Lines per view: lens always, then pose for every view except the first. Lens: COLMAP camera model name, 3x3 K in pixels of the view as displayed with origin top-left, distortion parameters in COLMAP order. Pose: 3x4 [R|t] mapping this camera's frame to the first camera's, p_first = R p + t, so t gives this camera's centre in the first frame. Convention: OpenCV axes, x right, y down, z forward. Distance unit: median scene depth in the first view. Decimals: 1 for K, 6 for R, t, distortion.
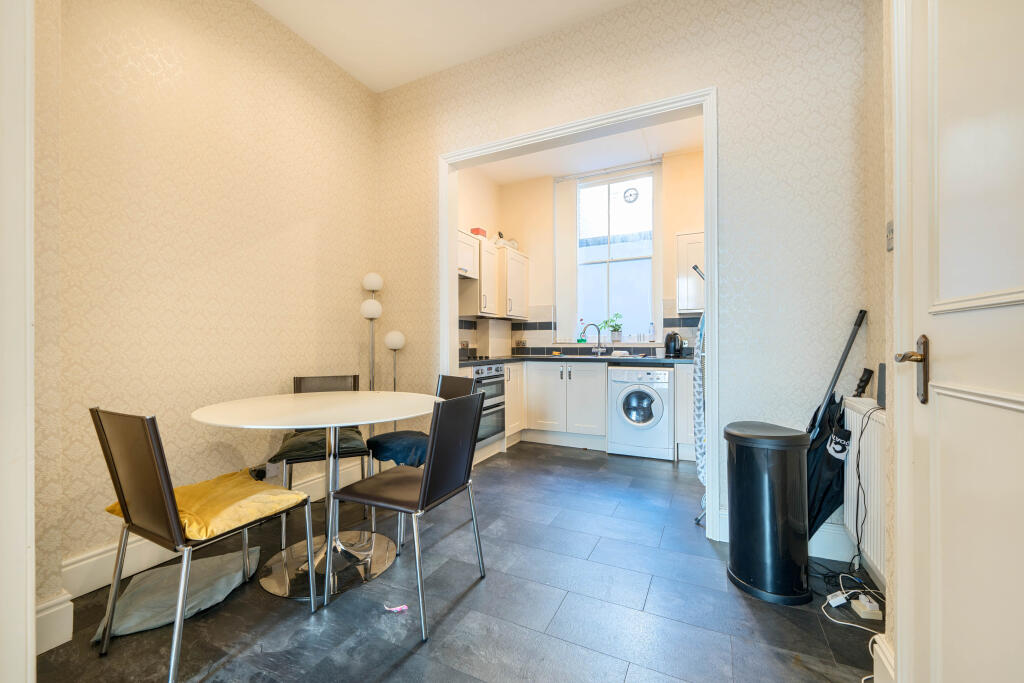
lens RADIAL K [[412.2, 0, 512.5], [0, 412.2, 341.6], [0, 0, 1]] dist [0.001376, 0.000061]
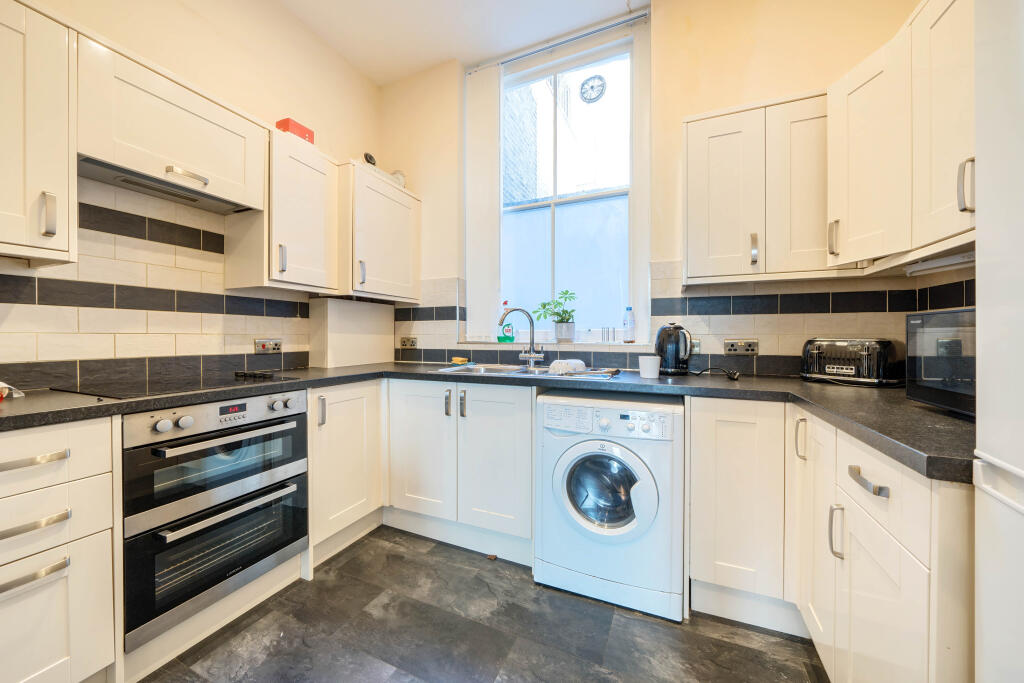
lens RADIAL K [[355.0, 0, 485.9], [0, 355.0, 336.1], [0, 0, 1]] dist [-0.008362, -0.000046]
pose [[0.999313, 0.006117, -0.036540, 0.170221], [-0.005945, 0.999971, 0.004817, -0.008720], [0.036568, -0.004596, 0.999321, 0.537292]]
